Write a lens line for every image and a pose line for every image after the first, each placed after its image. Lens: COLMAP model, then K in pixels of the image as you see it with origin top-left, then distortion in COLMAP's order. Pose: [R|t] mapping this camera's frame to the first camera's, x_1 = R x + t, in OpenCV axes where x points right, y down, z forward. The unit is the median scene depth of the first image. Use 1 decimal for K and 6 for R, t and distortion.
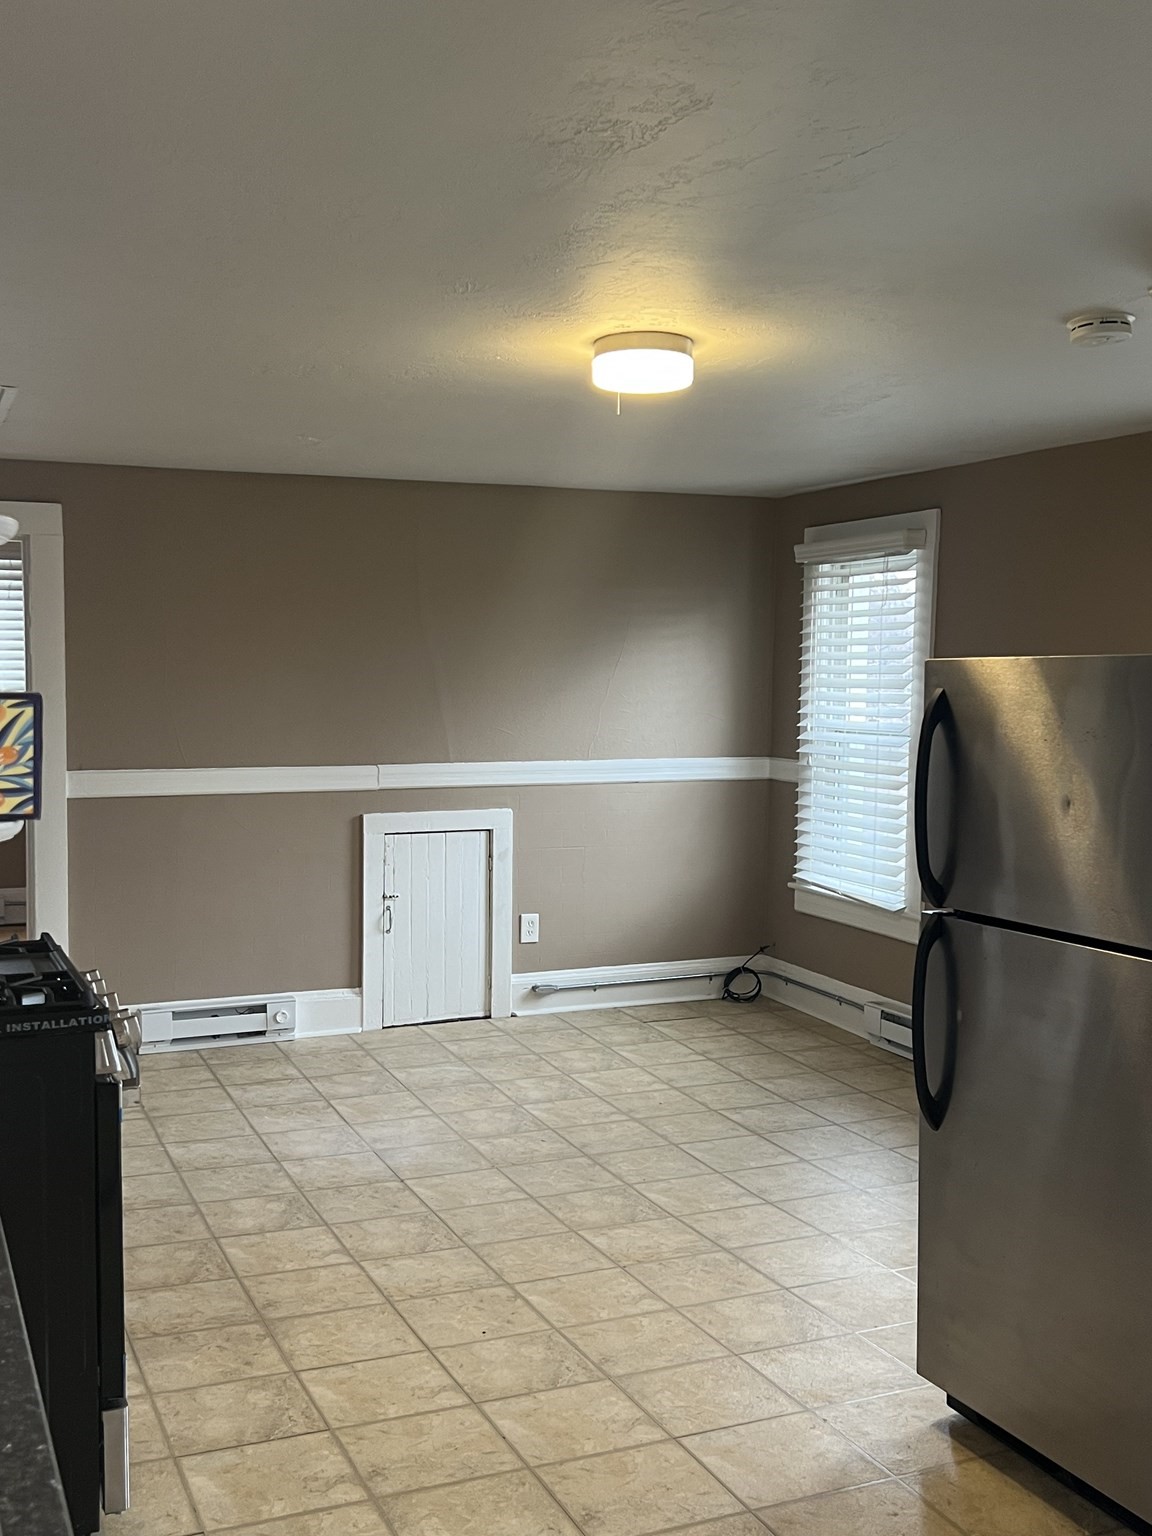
lens RADIAL K [[1610.7, 0, 576.0], [0, 1610.7, 768.0], [0, 0, 1]] dist [0.095759, -0.252262]
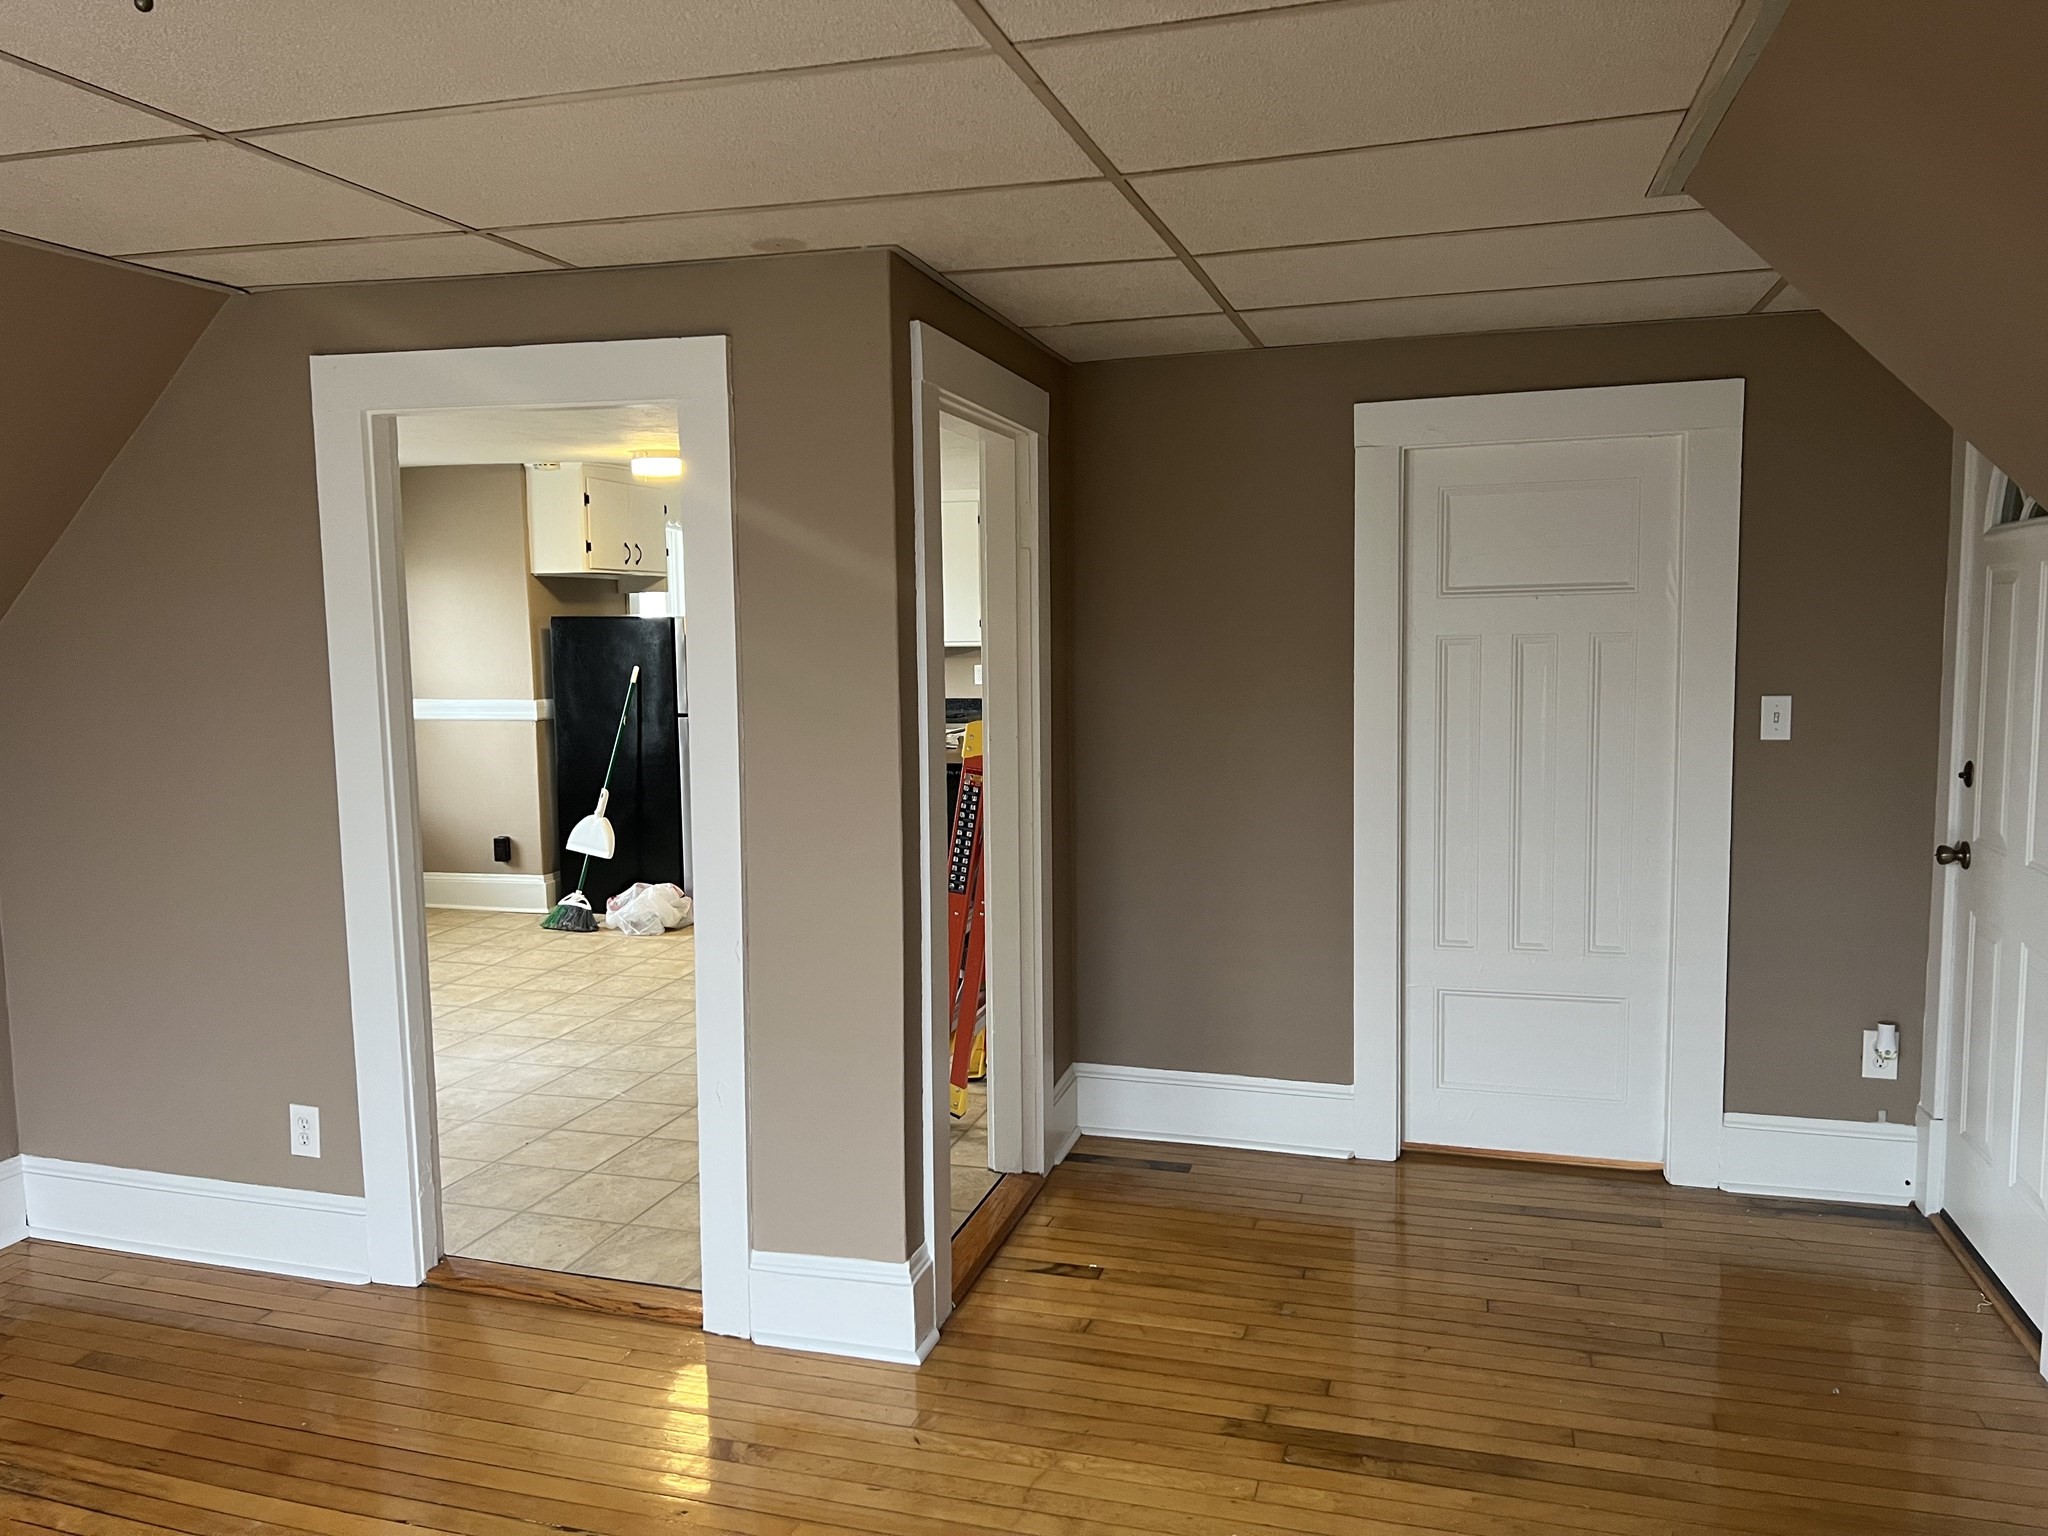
lens RADIAL K [[1530.8, 0, 1024.0], [0, 1530.8, 768.0], [0, 0, 1]] dist [0.055838, -0.067093]
pose [[-0.772489, -0.062419, 0.631953, -1.660567], [0.042491, 0.987847, 0.149511, -0.162491], [-0.633605, 0.142348, -0.760449, 2.446912]]
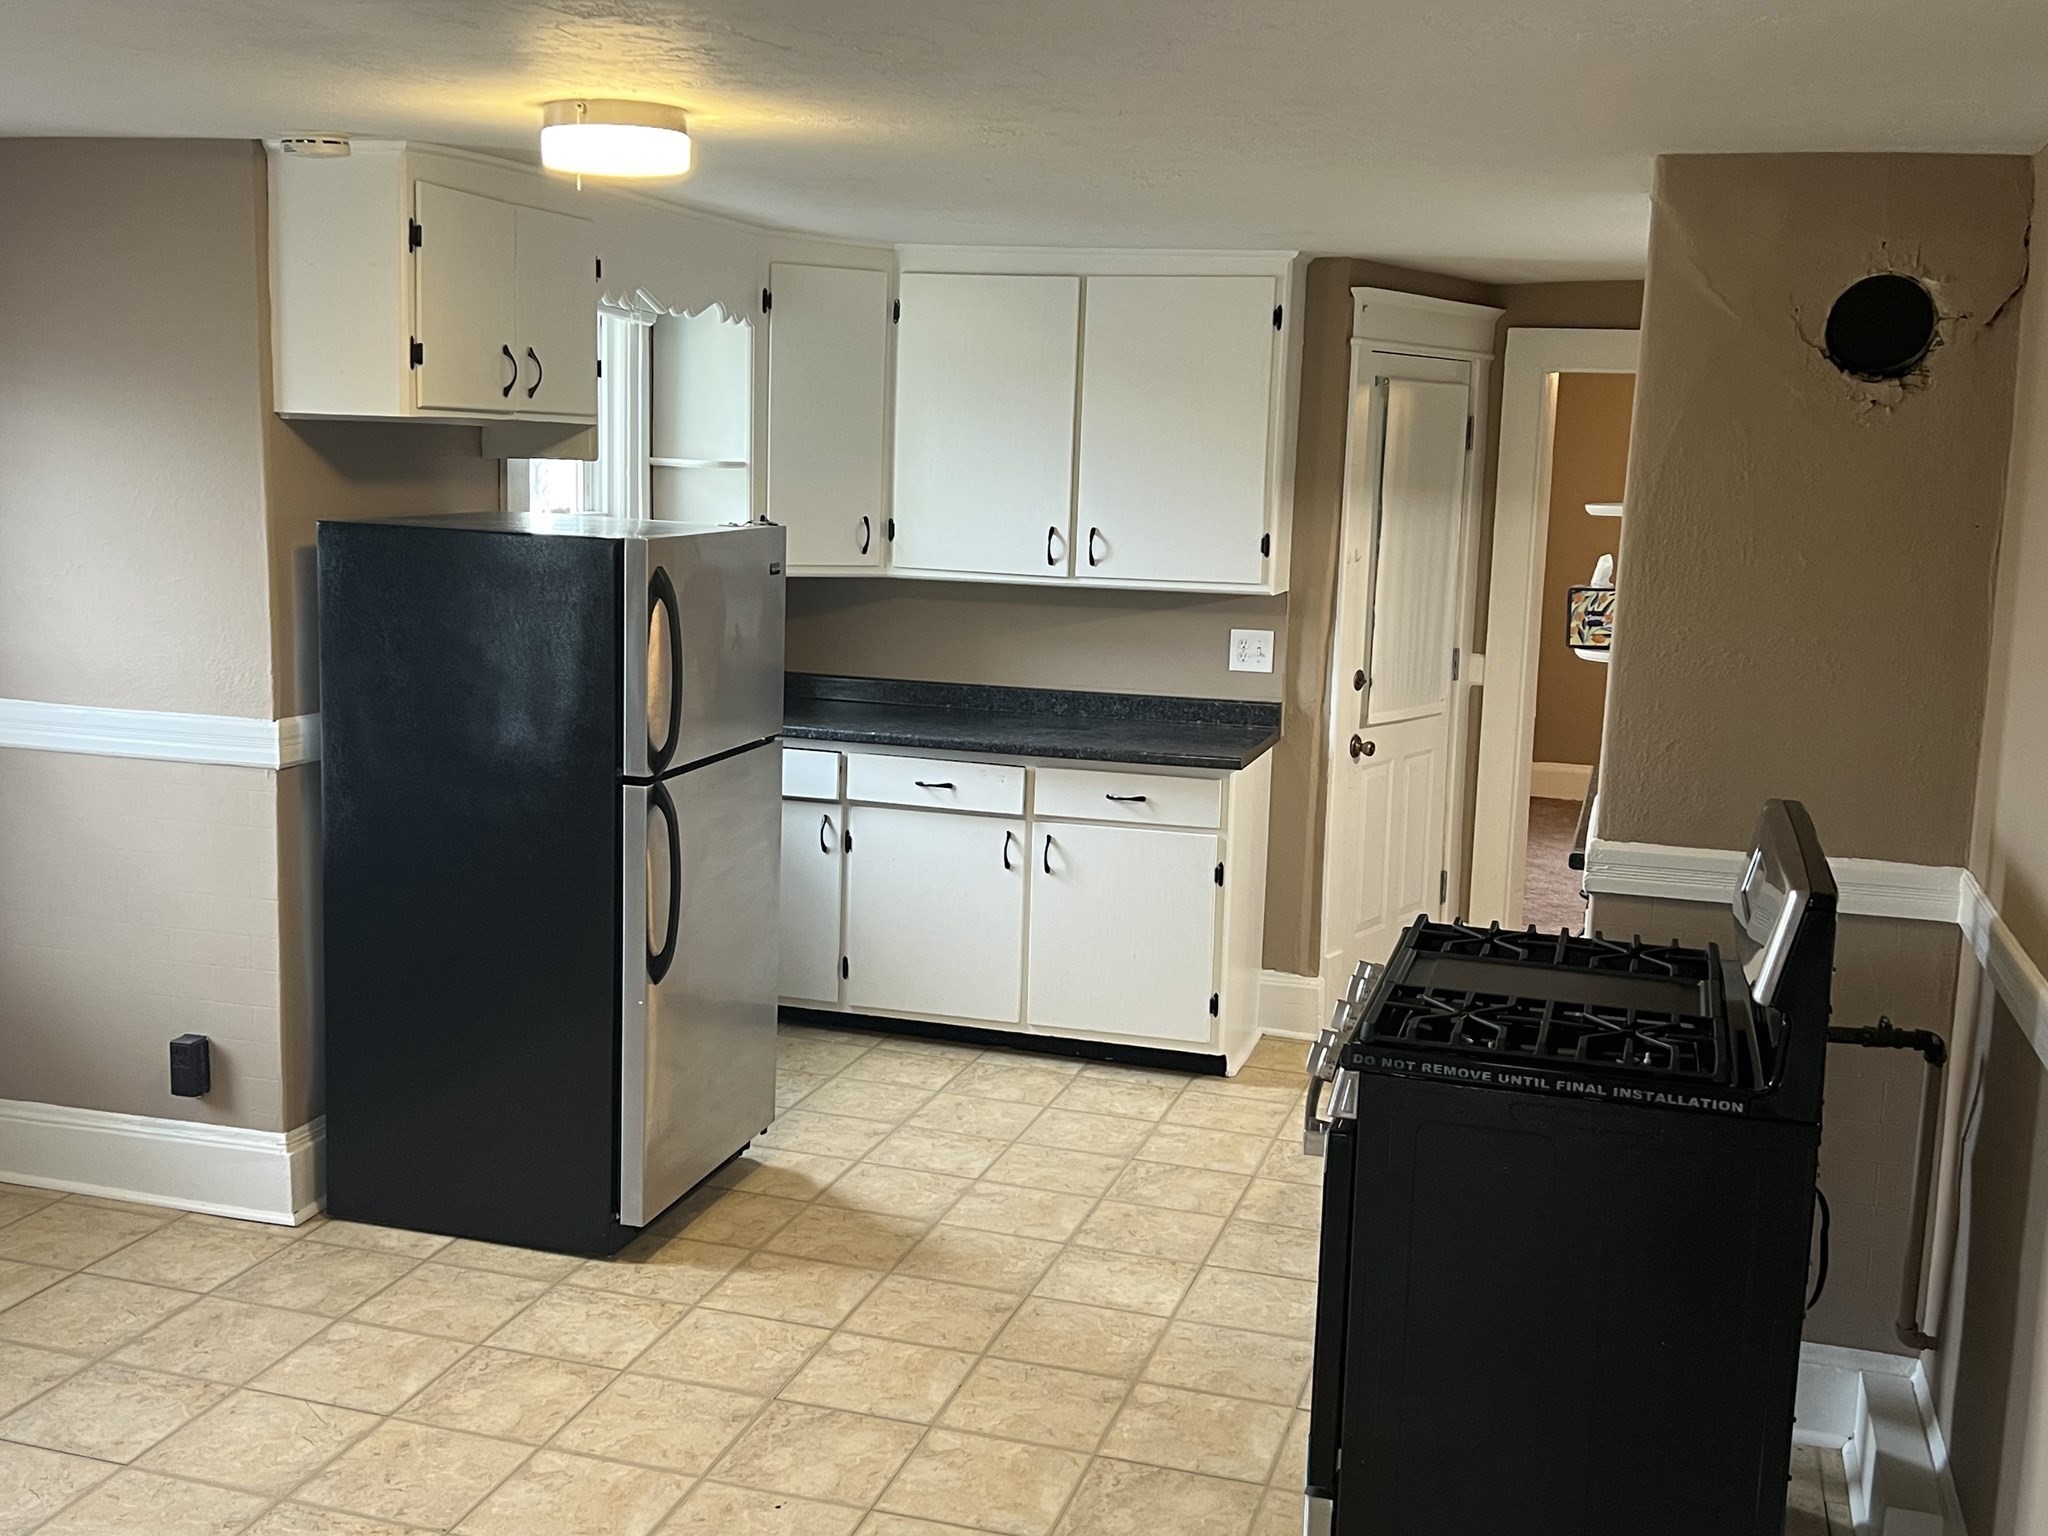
lens RADIAL K [[2147.7, 0, 1024.0], [0, 2147.7, 768.0], [0, 0, 1]] dist [0.095759, -0.252262]
pose [[-0.768404, -0.131292, 0.626353, -0.803916], [-0.002675, 0.979380, 0.202009, -0.193815], [-0.639960, 0.153549, -0.752910, 1.841755]]
